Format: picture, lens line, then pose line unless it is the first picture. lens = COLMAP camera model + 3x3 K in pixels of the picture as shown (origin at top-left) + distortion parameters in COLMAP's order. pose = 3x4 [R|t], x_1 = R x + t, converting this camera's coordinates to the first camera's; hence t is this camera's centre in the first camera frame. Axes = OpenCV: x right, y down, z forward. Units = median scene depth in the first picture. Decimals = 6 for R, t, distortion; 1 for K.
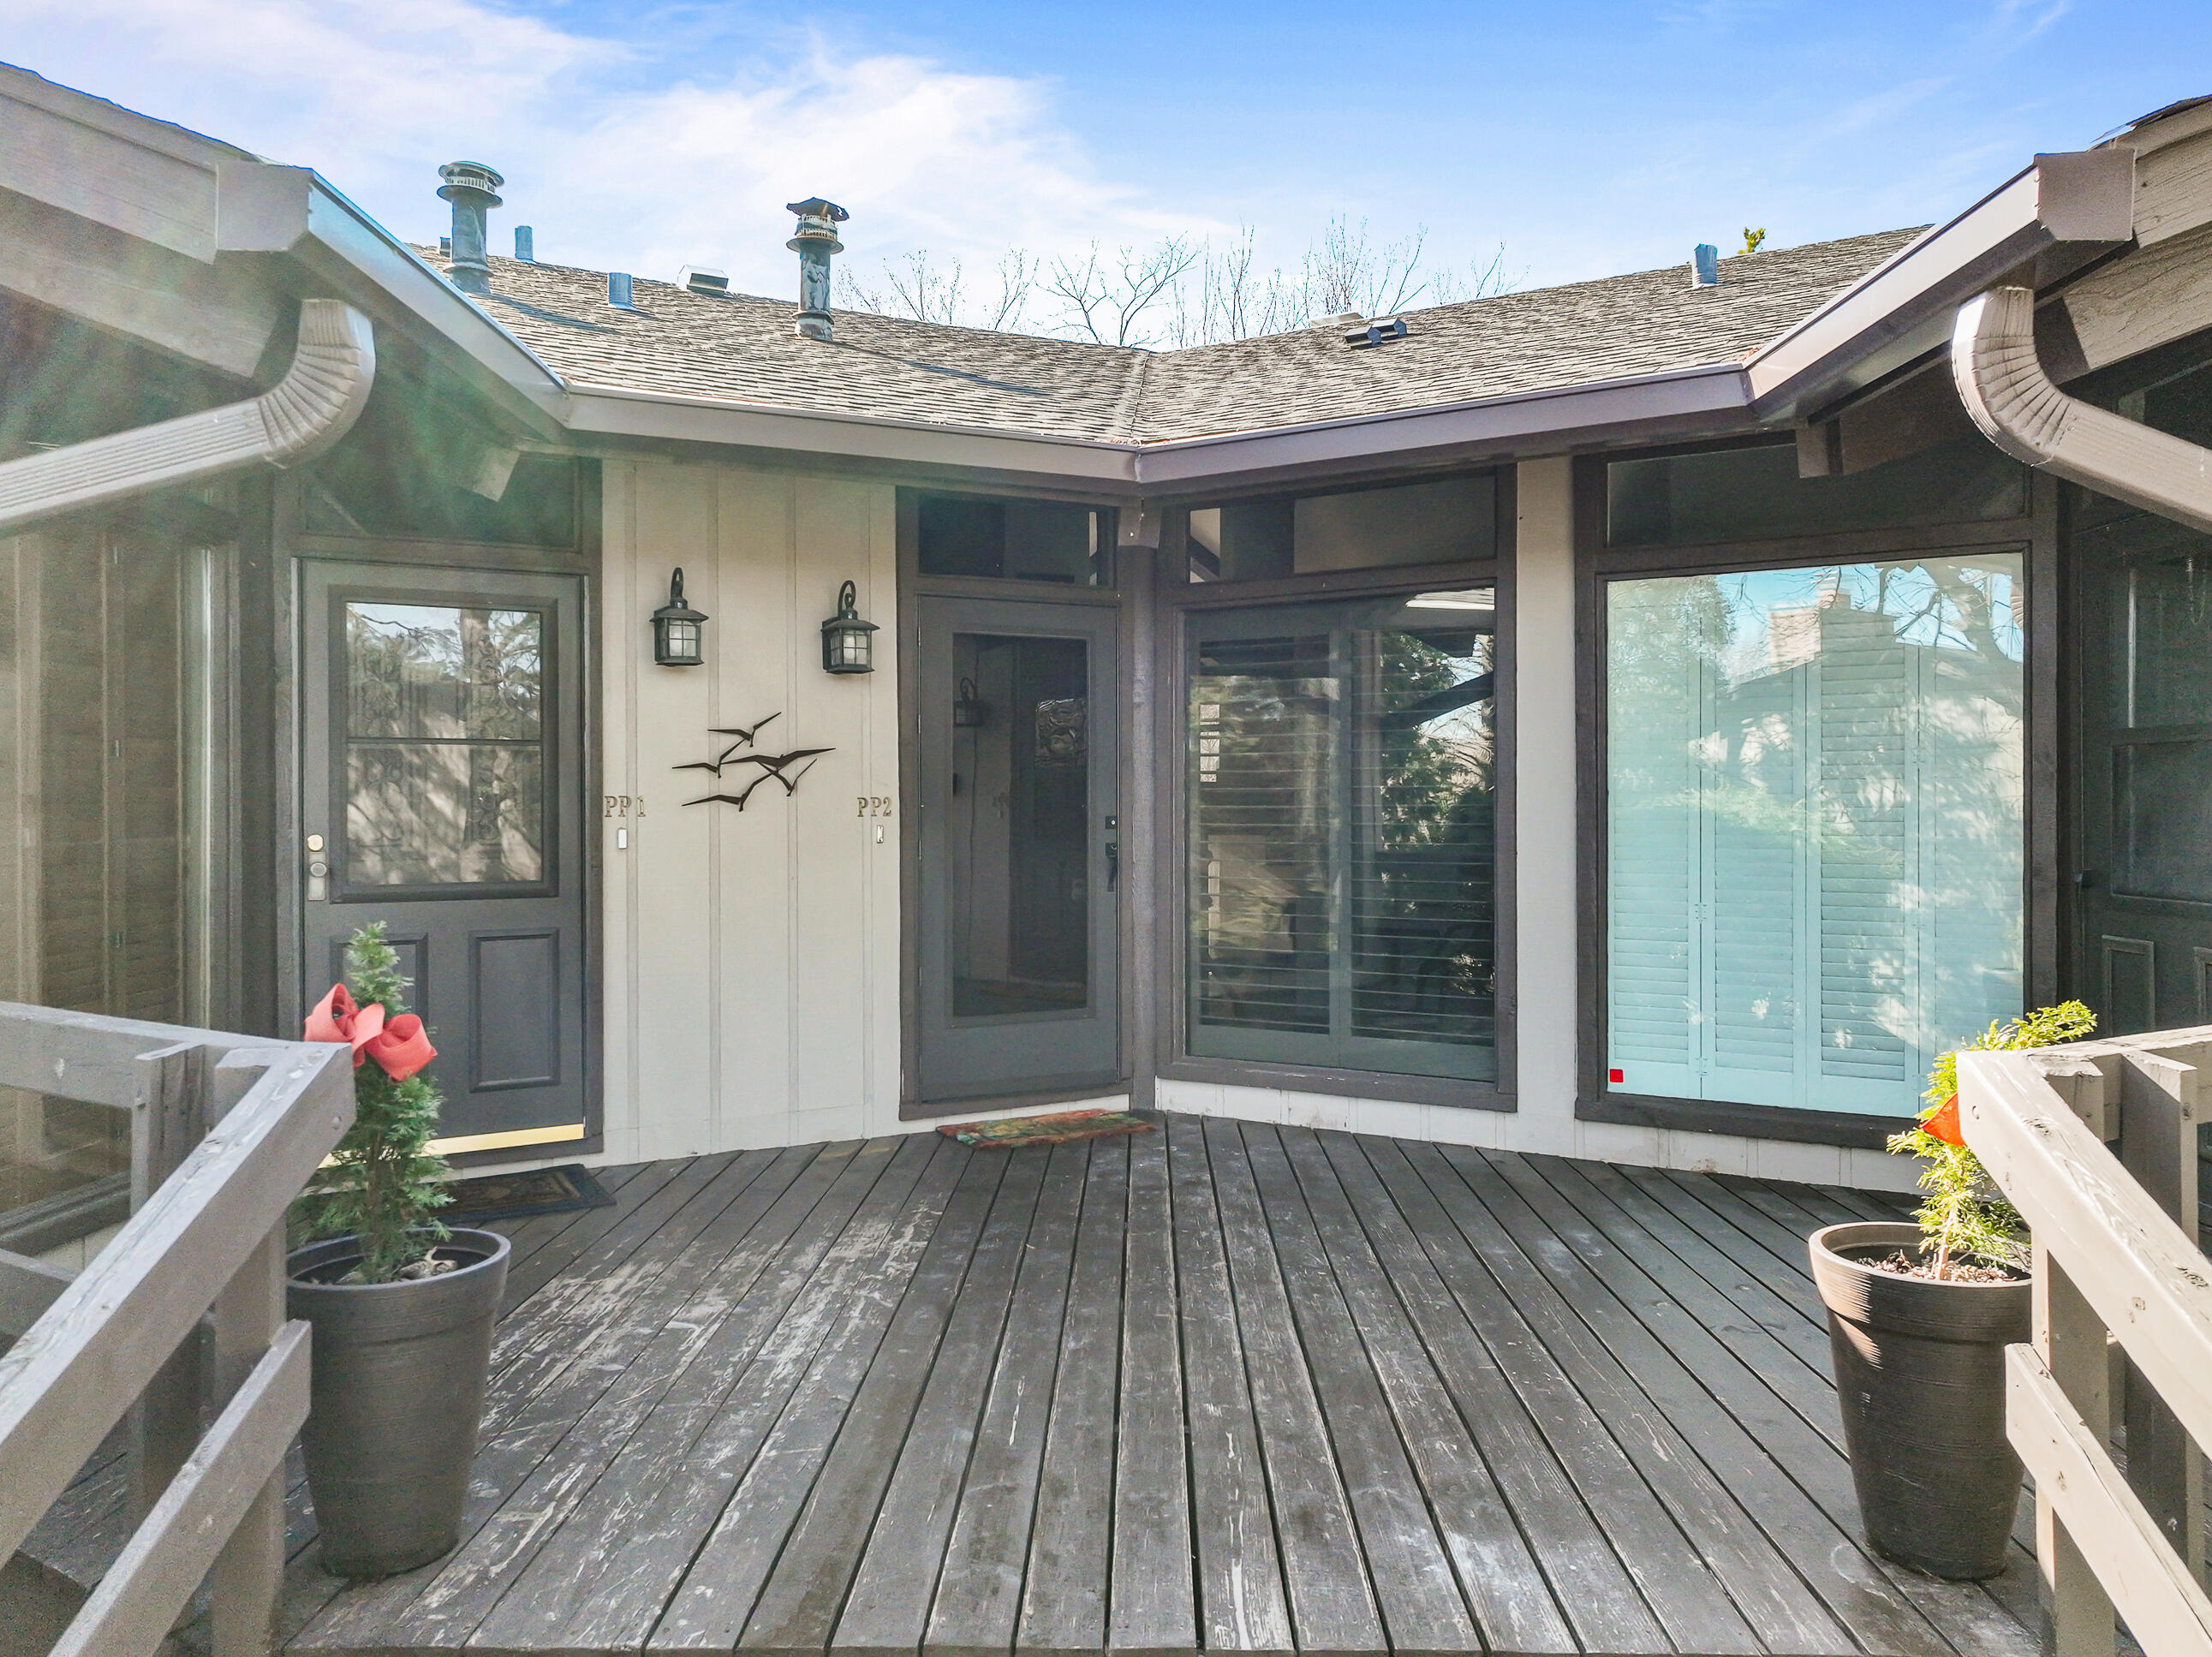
lens RADIAL K [[1544.6, 0, 1106.7], [0, 1544.6, 813.9], [0, 0, 1]] dist [-0.046888, 0.021867]
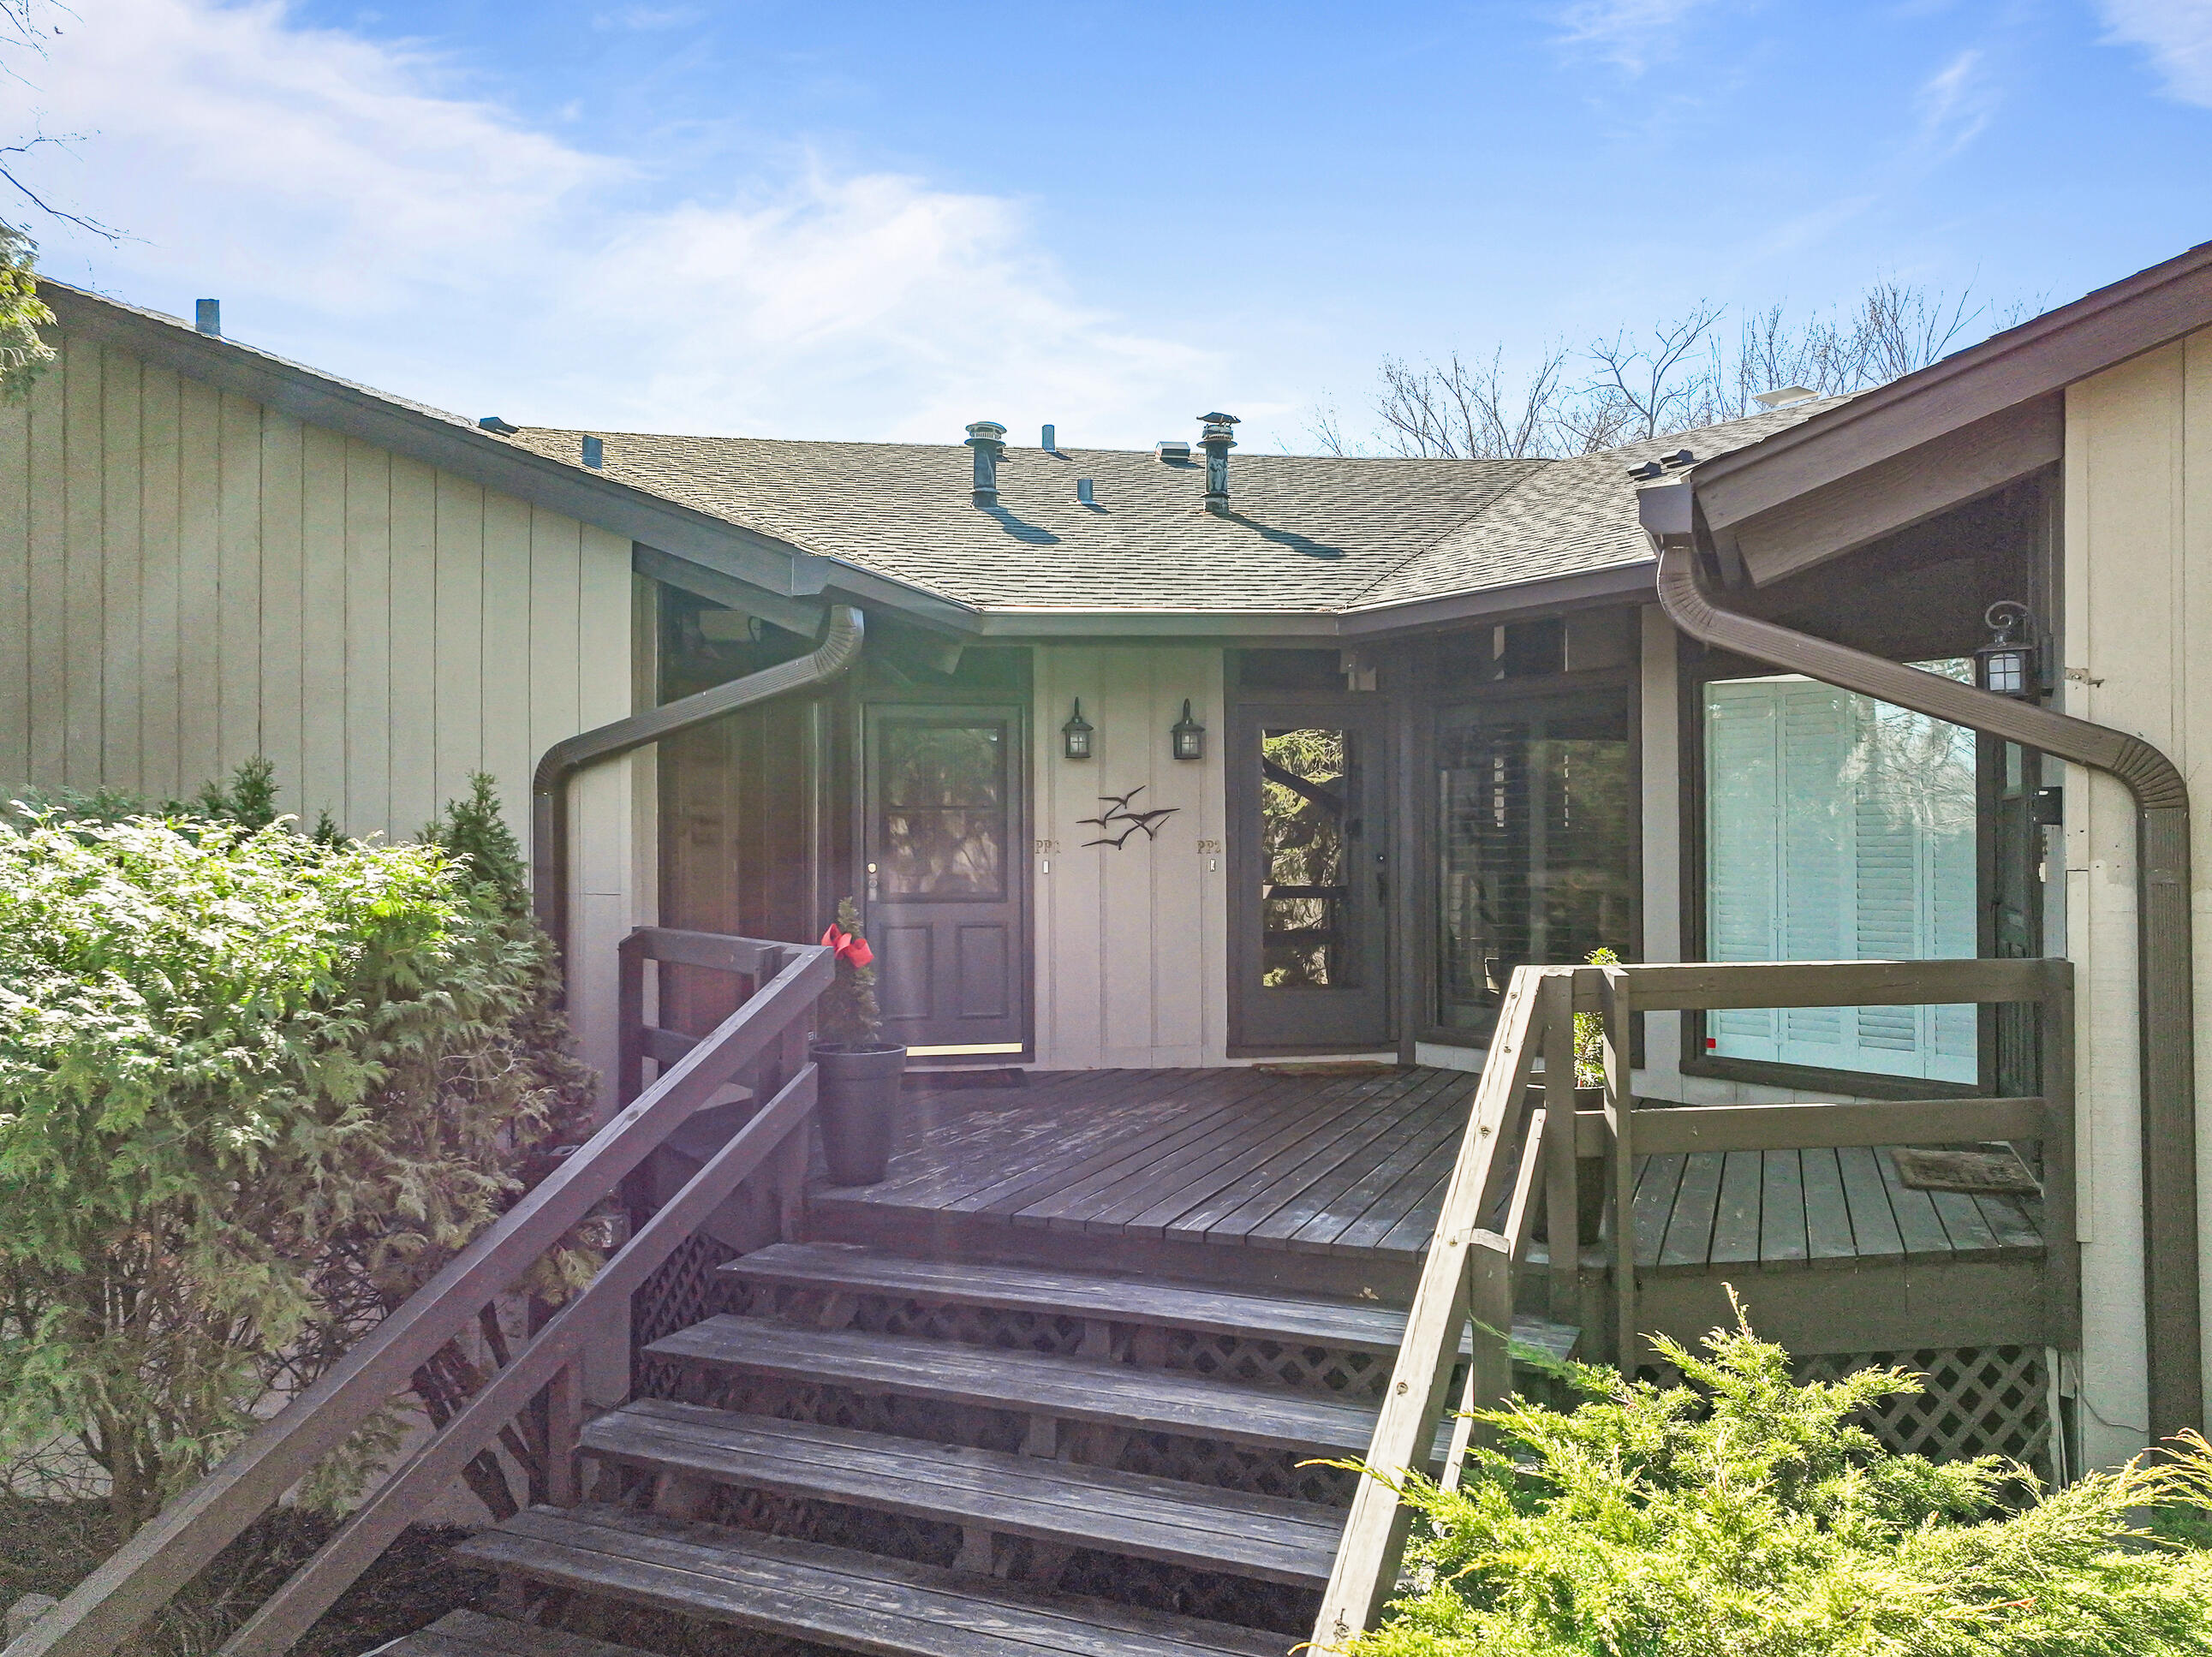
lens RADIAL K [[1544.6, 0, 1106.7], [0, 1544.6, 813.9], [0, 0, 1]] dist [-0.046888, 0.021867]
pose [[0.923462, -0.010378, -0.383549, 0.354546], [-0.000443, 0.999605, -0.028113, 0.005957], [0.383689, 0.026132, 0.923093, -0.454762]]
